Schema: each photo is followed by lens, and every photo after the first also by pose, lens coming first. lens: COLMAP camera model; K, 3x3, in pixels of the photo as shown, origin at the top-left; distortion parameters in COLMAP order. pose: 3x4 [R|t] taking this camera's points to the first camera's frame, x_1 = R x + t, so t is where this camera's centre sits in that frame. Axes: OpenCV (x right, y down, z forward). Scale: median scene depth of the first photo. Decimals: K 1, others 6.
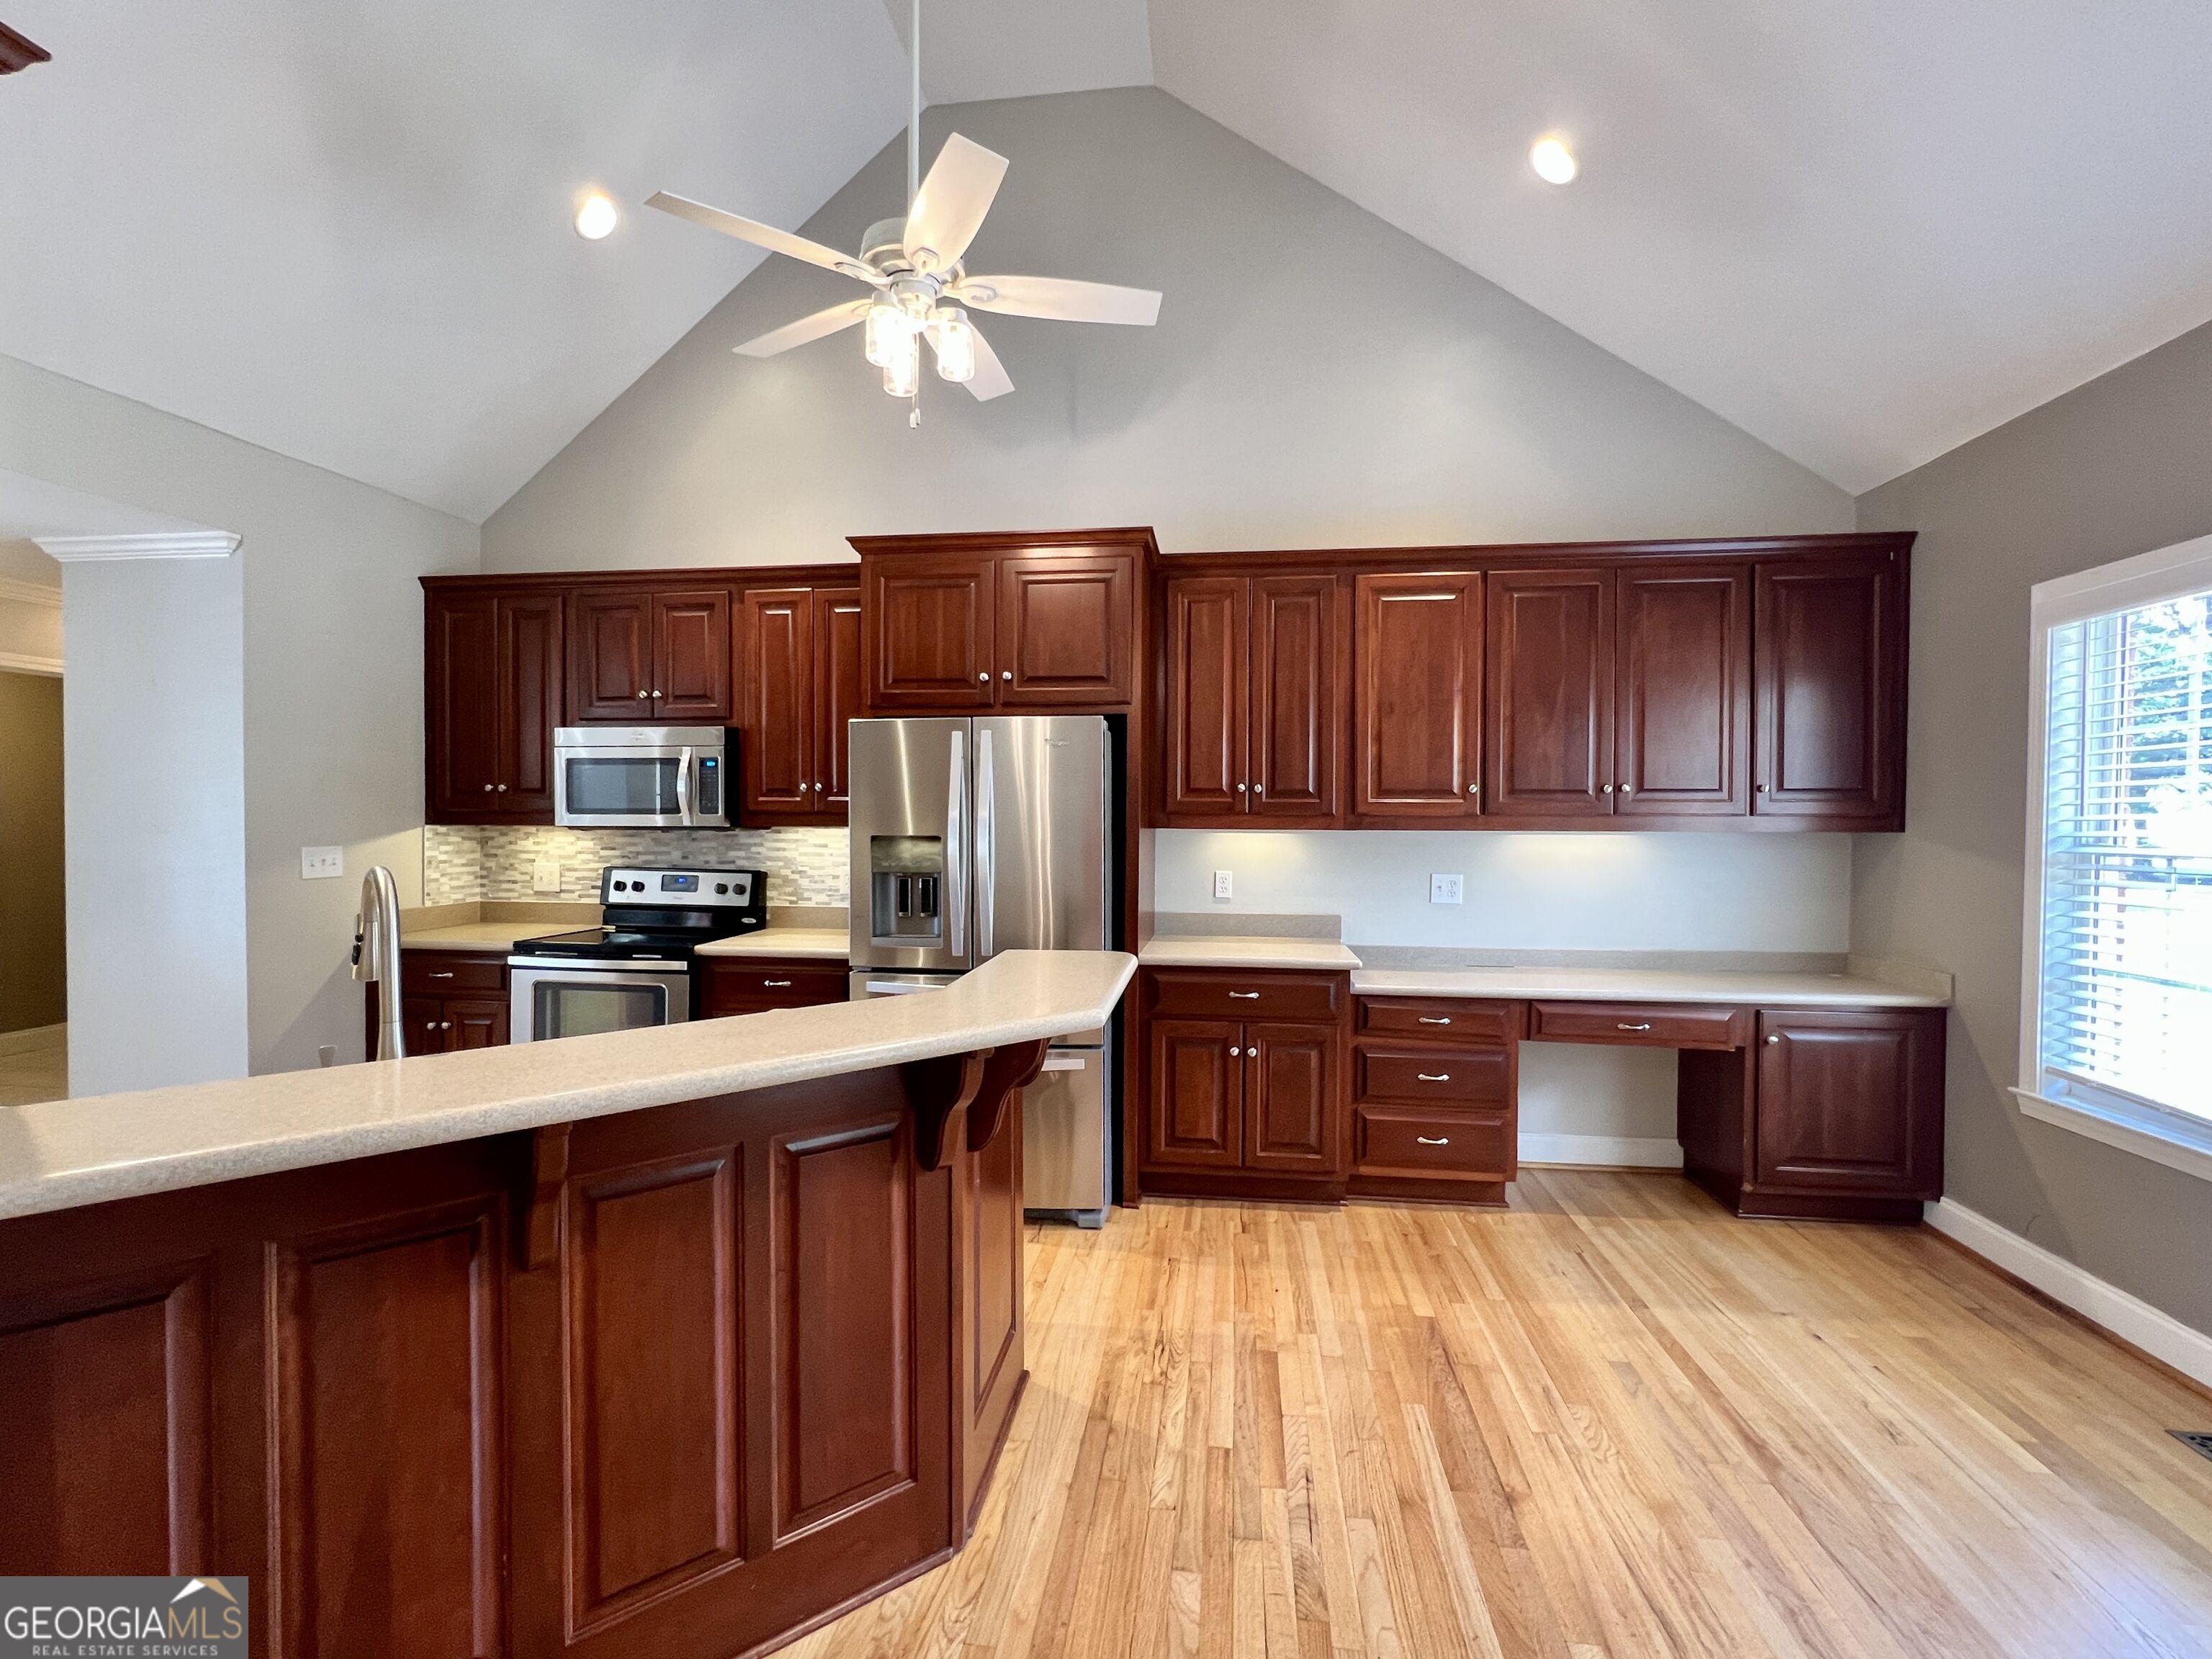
lens RADIAL K [[962.4, 0, 1106.0], [0, 962.4, 829.5], [0, 0, 1]] dist [0.001171, -0.000111]
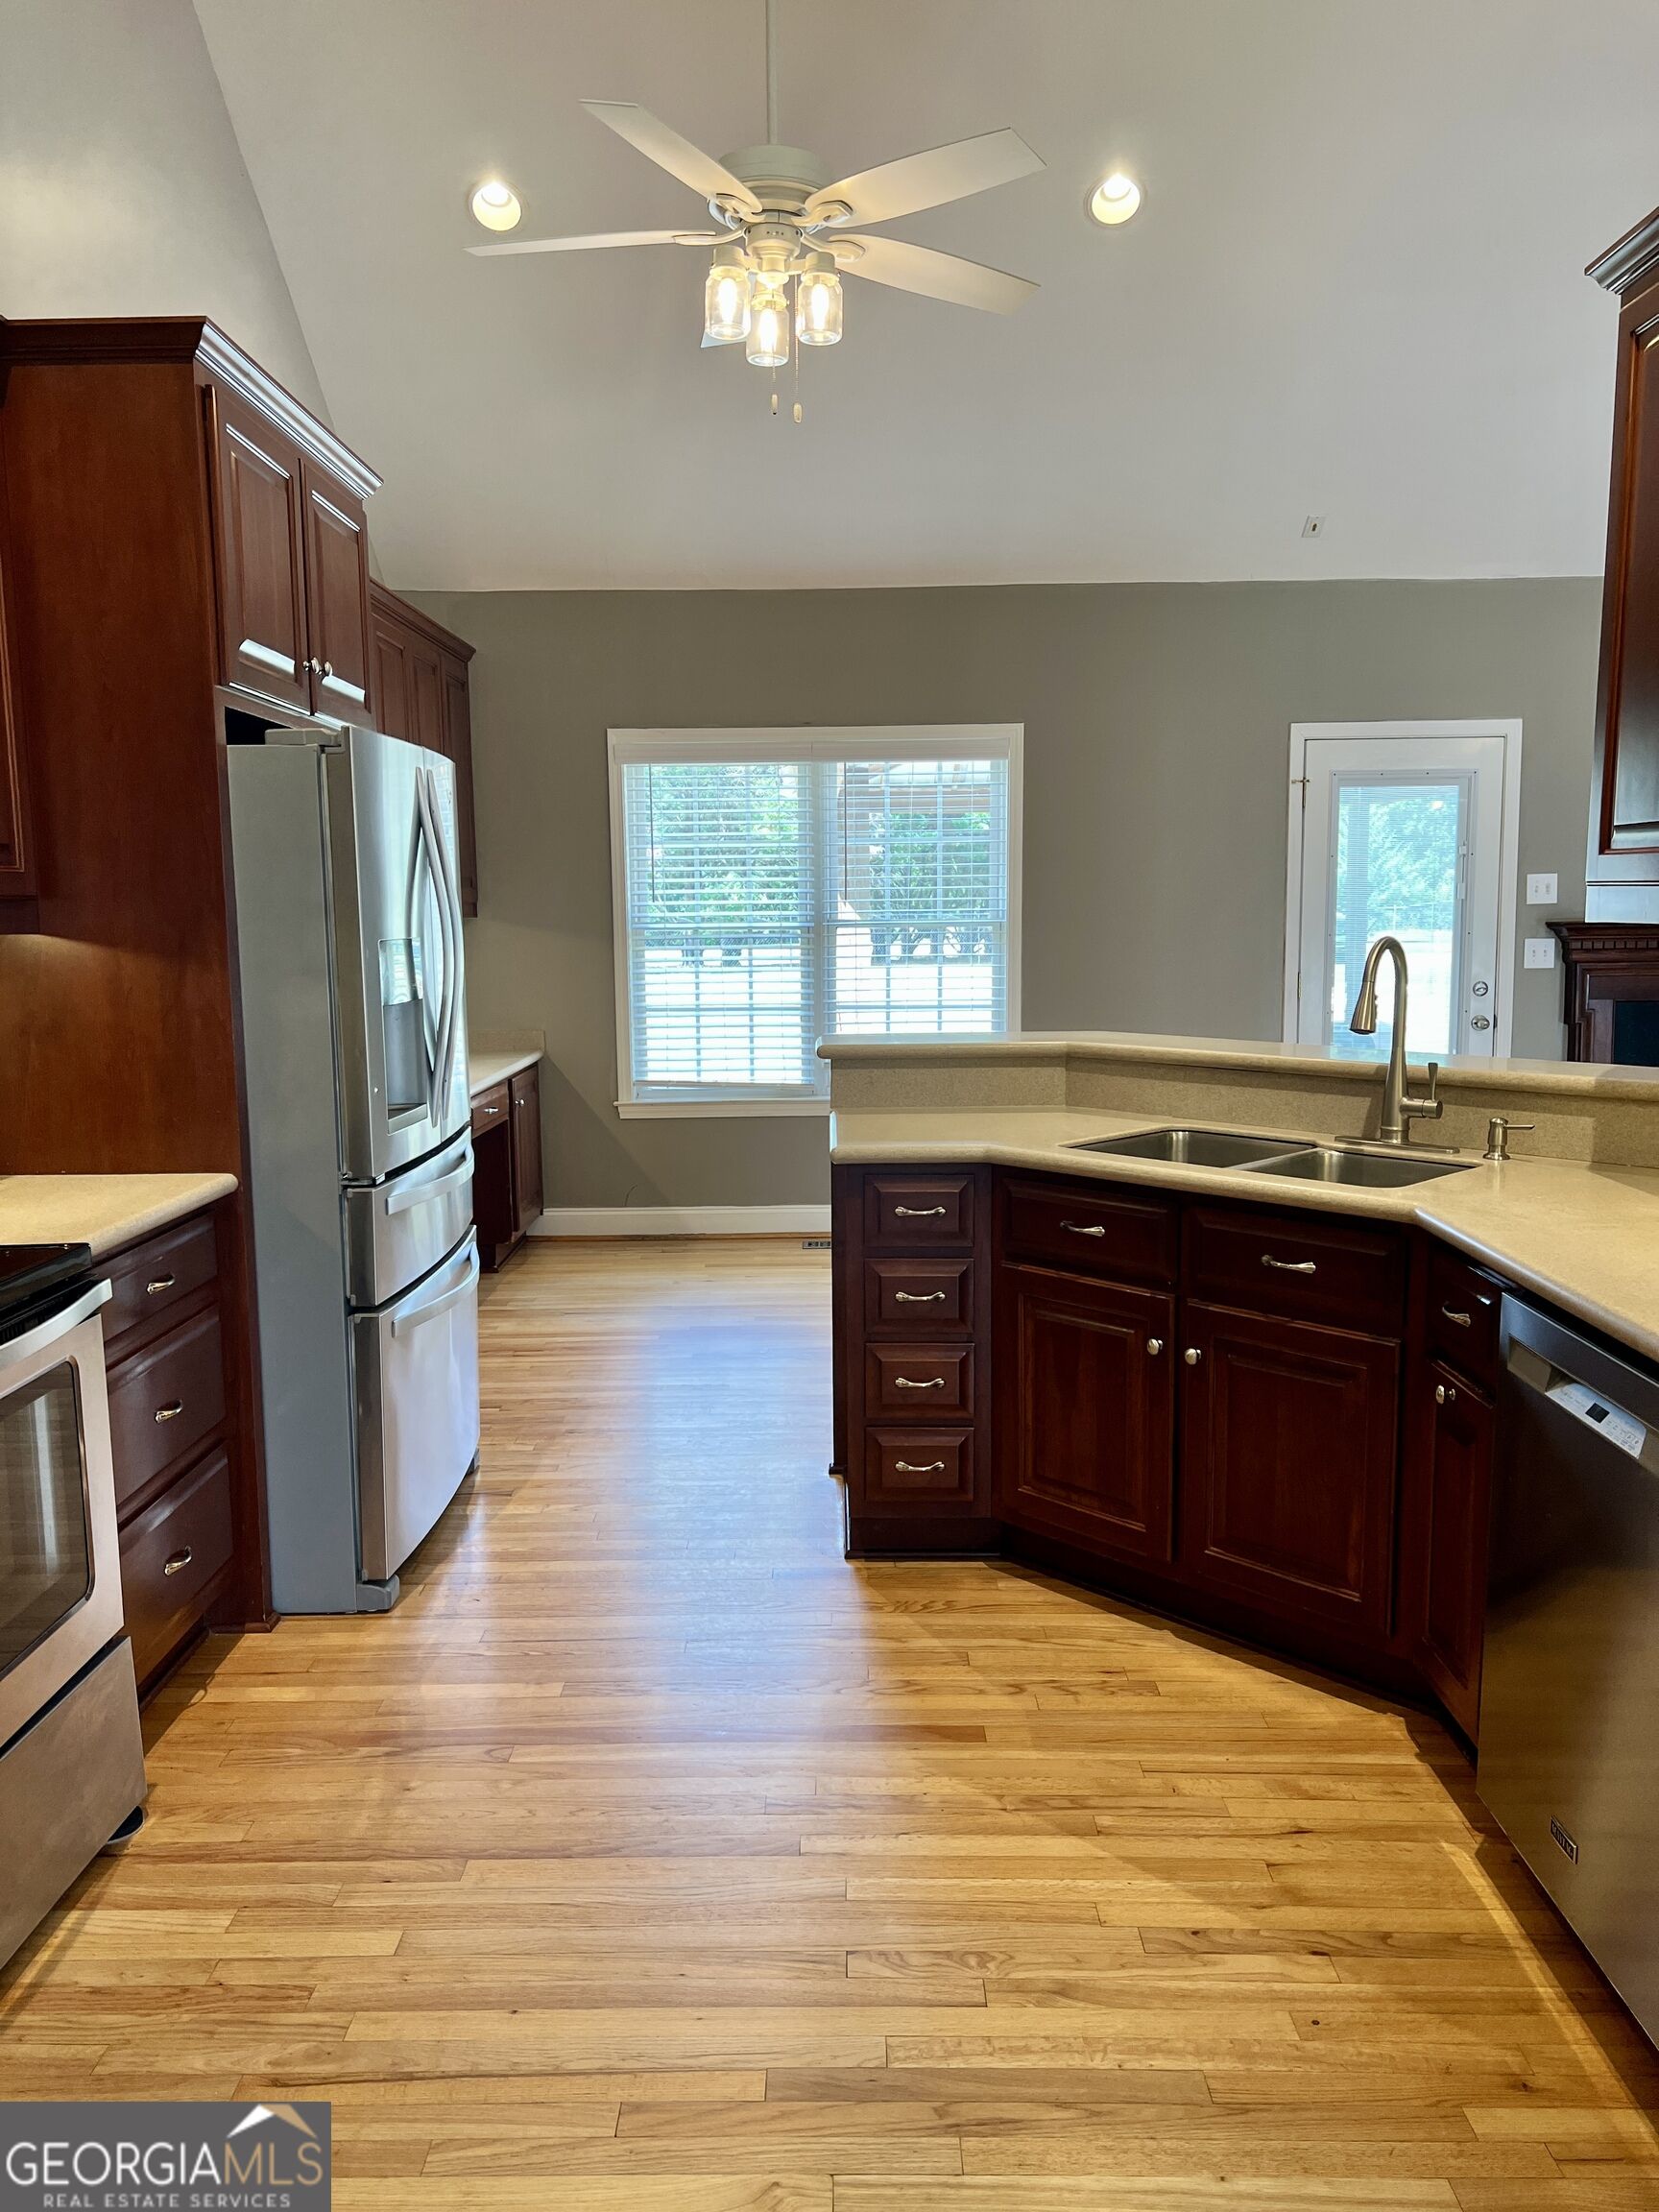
lens RADIAL K [[1651.9, 0, 829.5], [0, 1651.9, 1106.0], [0, 0, 1]] dist [-0.009284, -0.003730]
pose [[-0.118128, -0.123999, 0.985226, -0.978186], [0.014561, 0.991850, 0.126578, -0.012863], [-0.992892, 0.029298, -0.115360, 0.674209]]
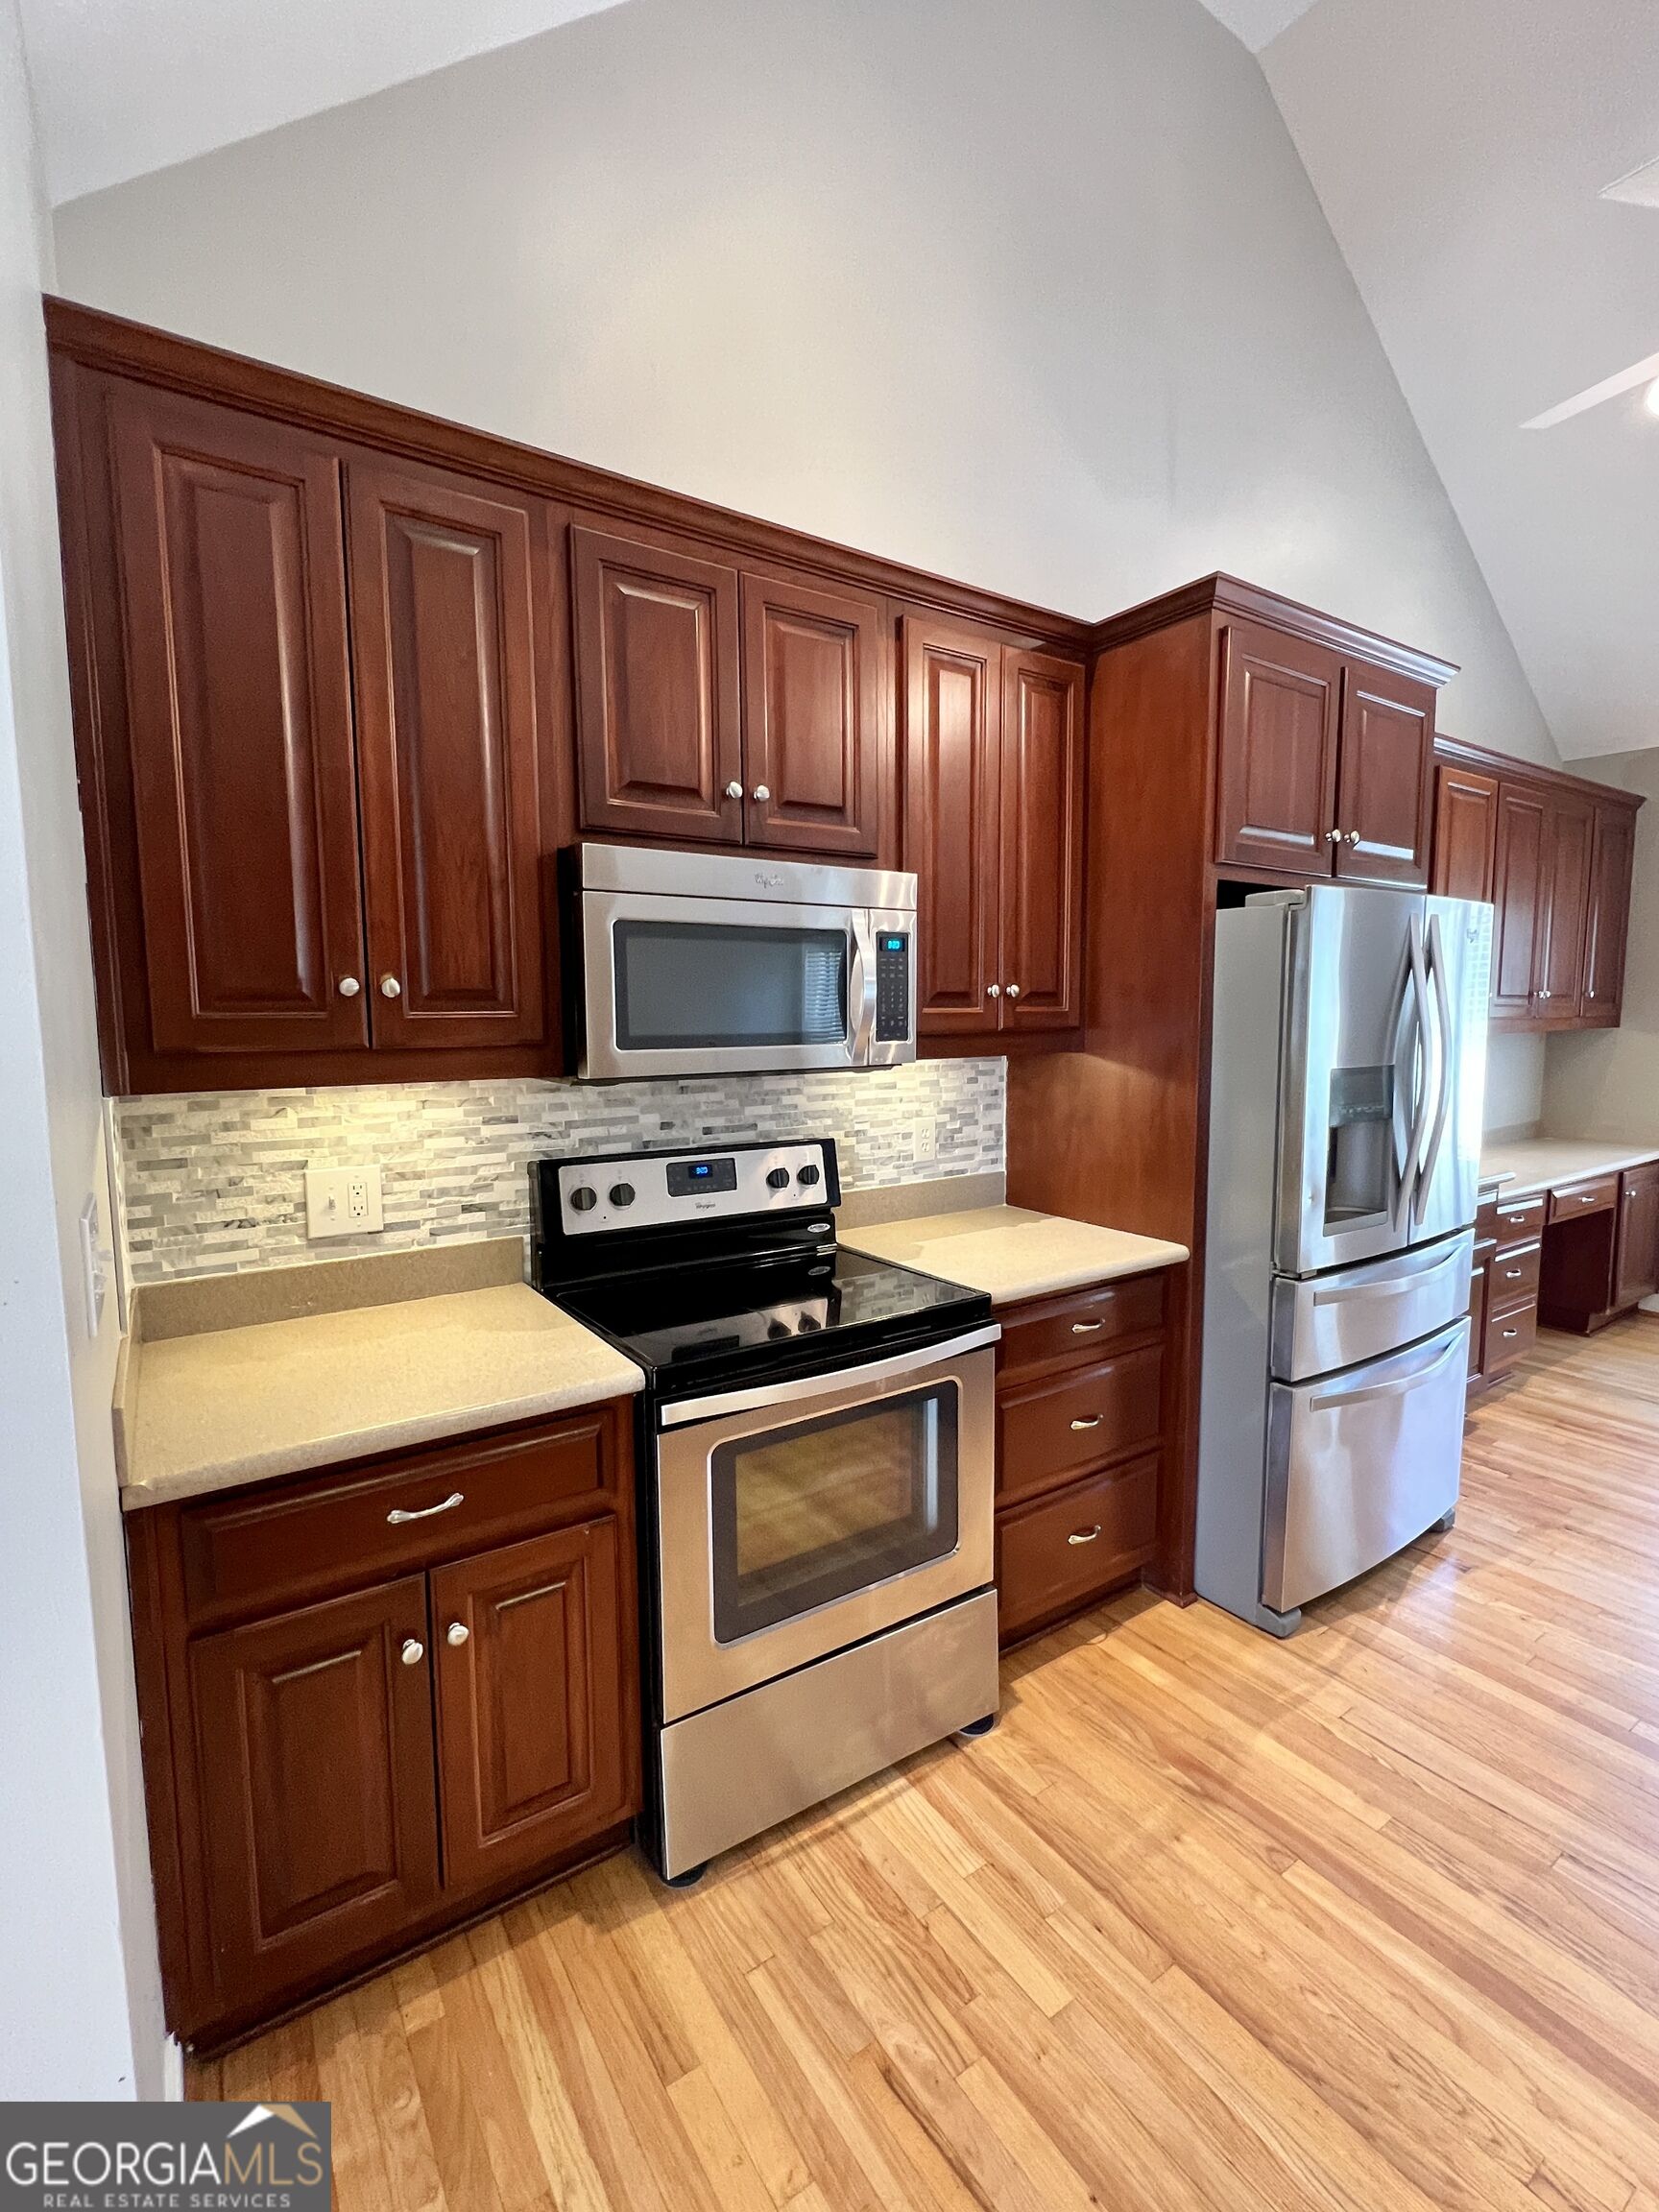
lens RADIAL K [[973.1, 0, 829.5], [0, 973.1, 1106.0], [0, 0, 1]] dist [-0.002438, -0.000731]
pose [[0.755213, -0.074688, 0.651211, -0.728066], [0.017124, 0.995396, 0.094304, -0.029075], [-0.655256, -0.060068, 0.753015, 0.573459]]
